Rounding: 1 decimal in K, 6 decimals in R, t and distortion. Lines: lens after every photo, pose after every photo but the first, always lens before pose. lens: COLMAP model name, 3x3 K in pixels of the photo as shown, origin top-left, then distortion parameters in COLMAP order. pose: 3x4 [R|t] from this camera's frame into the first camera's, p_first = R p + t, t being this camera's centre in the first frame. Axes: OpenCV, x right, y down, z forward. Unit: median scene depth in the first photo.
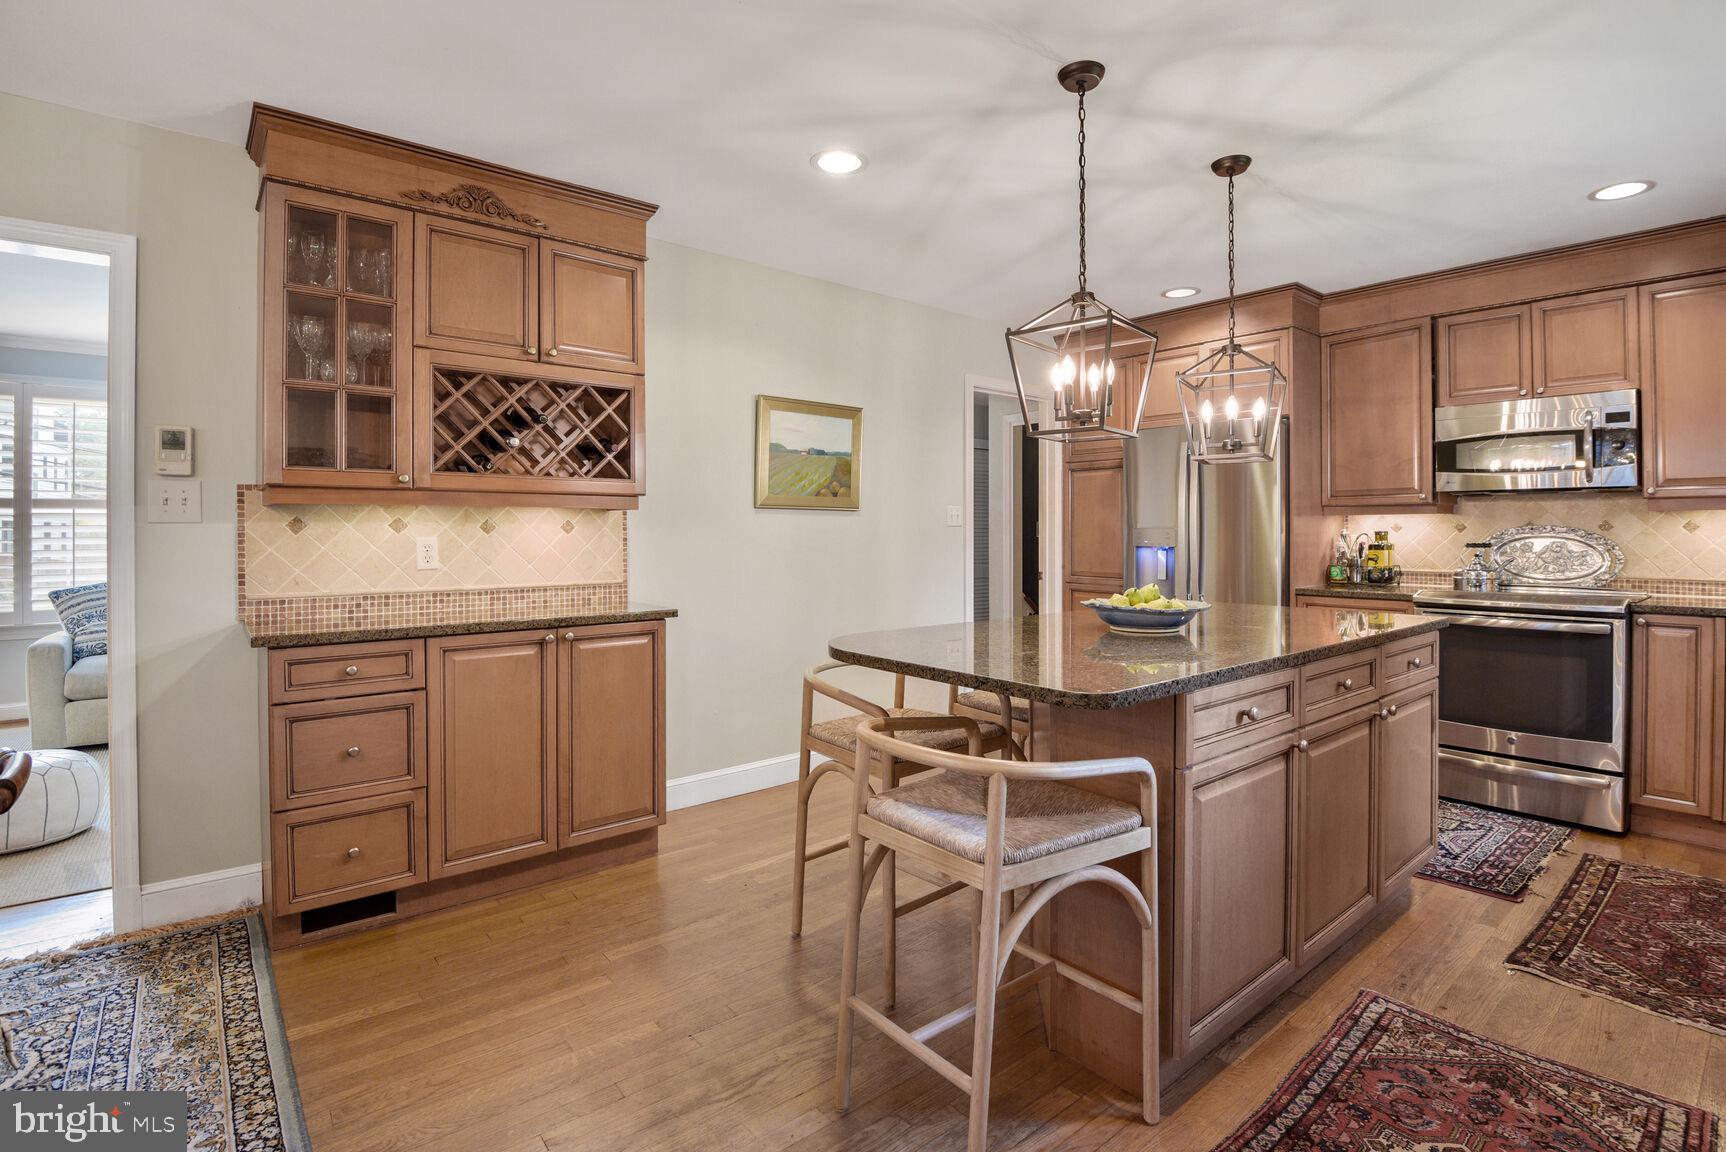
lens RADIAL K [[838.9, 0, 867.0], [0, 838.9, 548.4], [0, 0, 1]] dist [-0.015443, -0.000644]
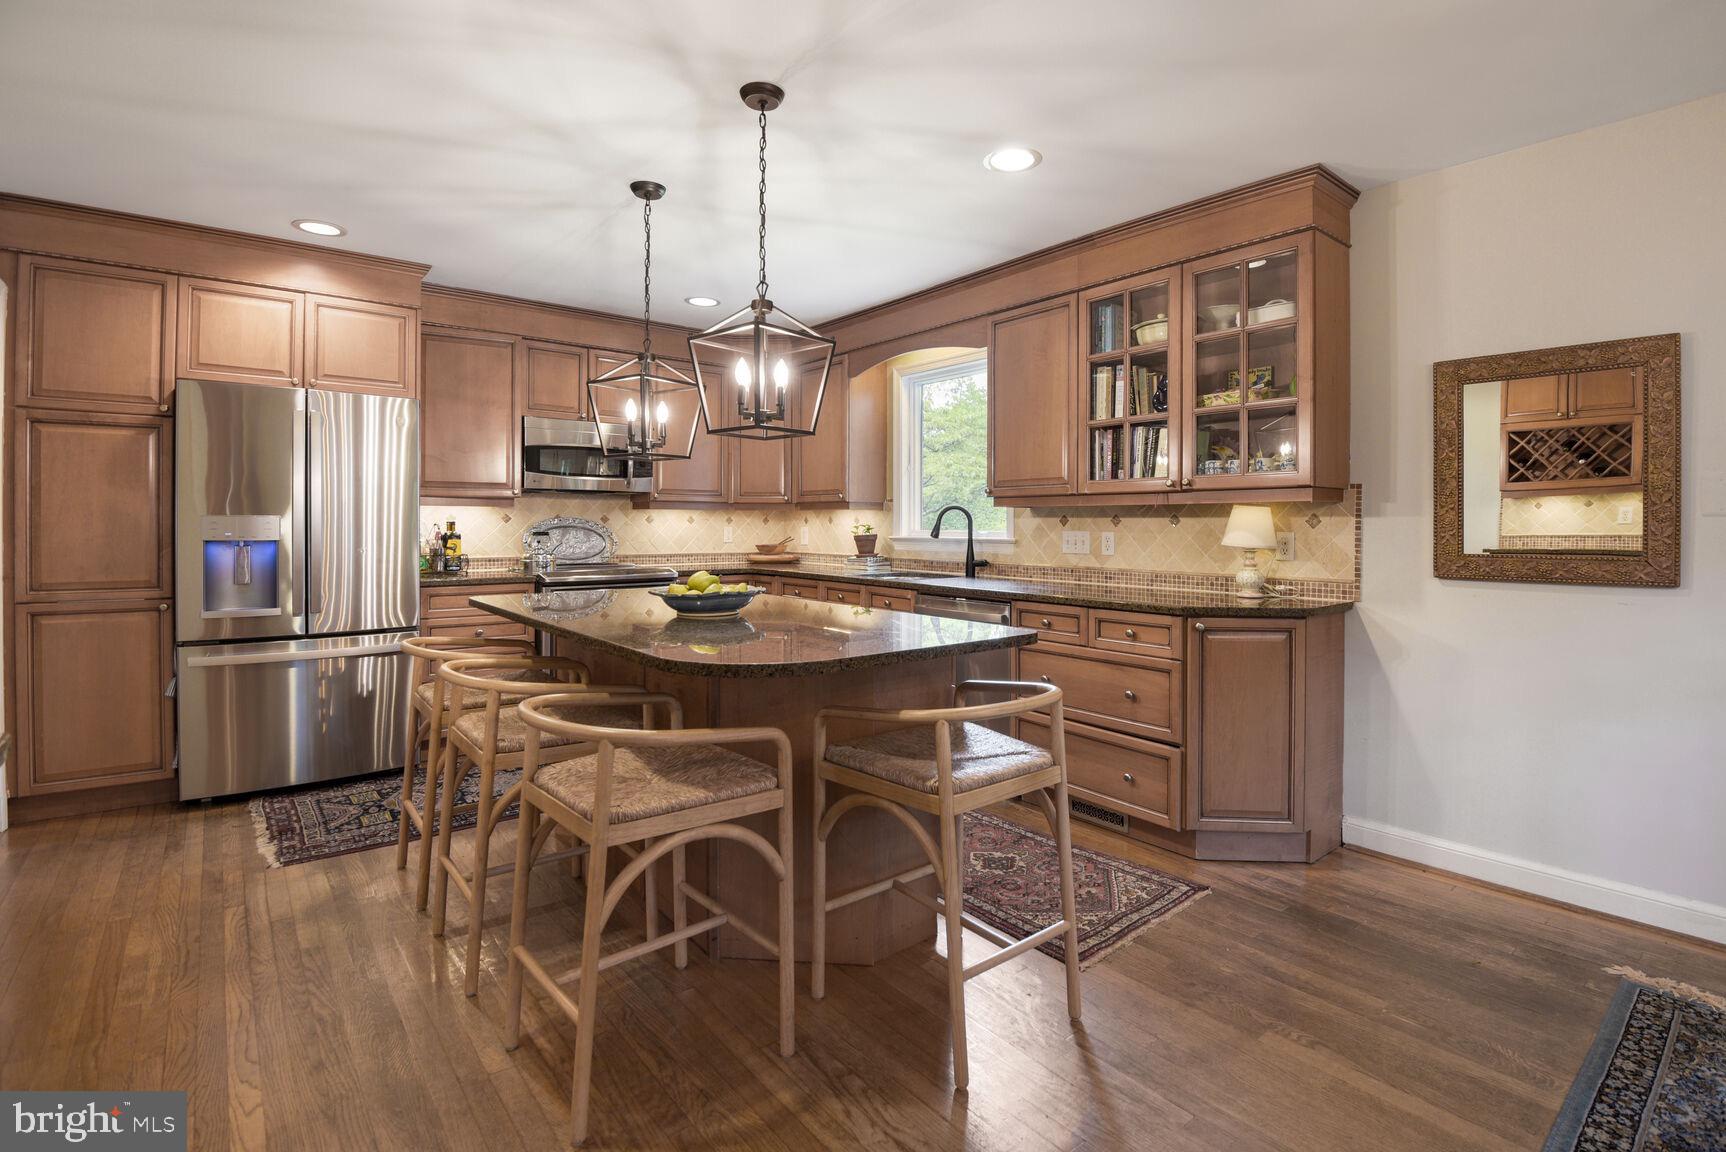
lens RADIAL K [[812.5, 0, 884.2], [0, 812.5, 521.4], [0, 0, 1]] dist [-0.002502, -0.000011]
pose [[-0.013531, 0.002790, 0.999905, -0.743913], [0.012616, 0.999917, -0.002619, -0.020135], [-0.999829, 0.012579, -0.013565, 0.829545]]
